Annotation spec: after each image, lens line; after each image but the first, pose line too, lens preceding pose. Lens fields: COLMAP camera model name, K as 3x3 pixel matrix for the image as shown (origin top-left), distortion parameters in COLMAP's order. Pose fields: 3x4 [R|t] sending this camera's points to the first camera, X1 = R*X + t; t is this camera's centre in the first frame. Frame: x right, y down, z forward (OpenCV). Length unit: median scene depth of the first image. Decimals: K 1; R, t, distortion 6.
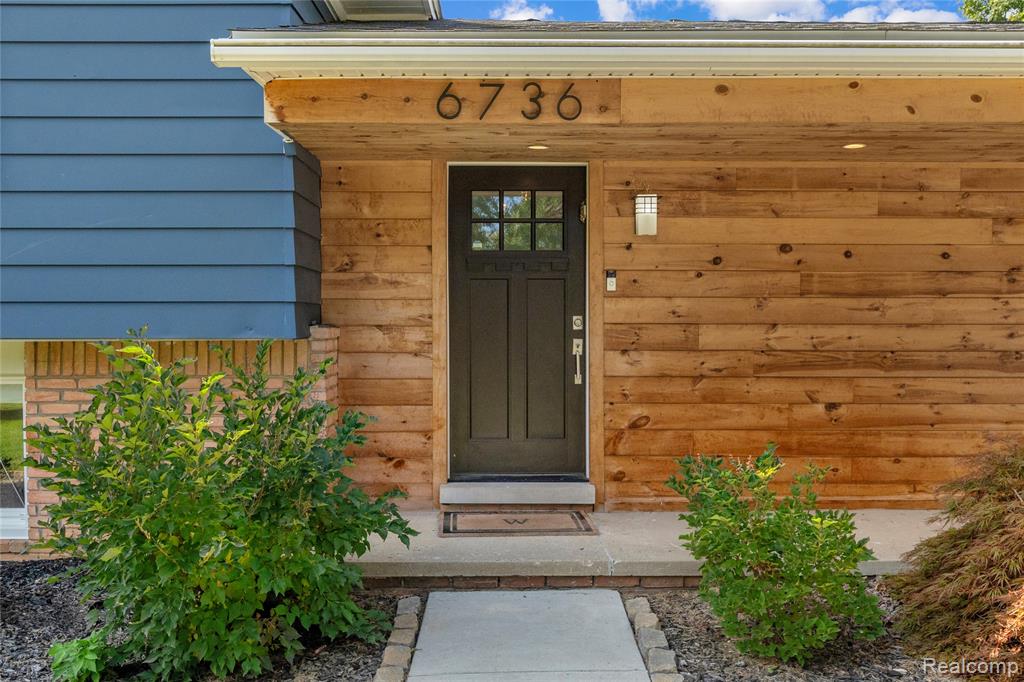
lens RADIAL K [[965.1, 0, 511.0], [0, 965.1, 340.9], [0, 0, 1]] dist [-0.015345, 0.000000]
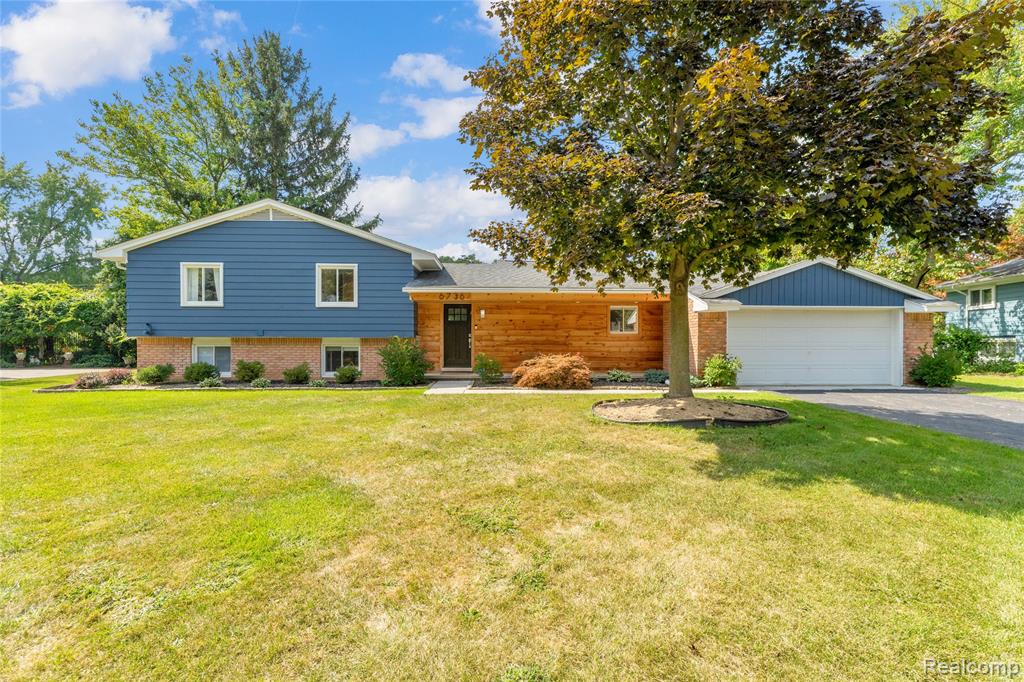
lens RADIAL K [[476.5, 0, 513.8], [0, 476.5, 334.5], [0, 0, 1]] dist [-0.004219, -0.000487]
pose [[0.999247, 0.002948, 0.038691, 0.203360], [-0.001691, 0.999471, -0.032490, 0.057026], [-0.038767, 0.032400, 0.998723, -1.464288]]
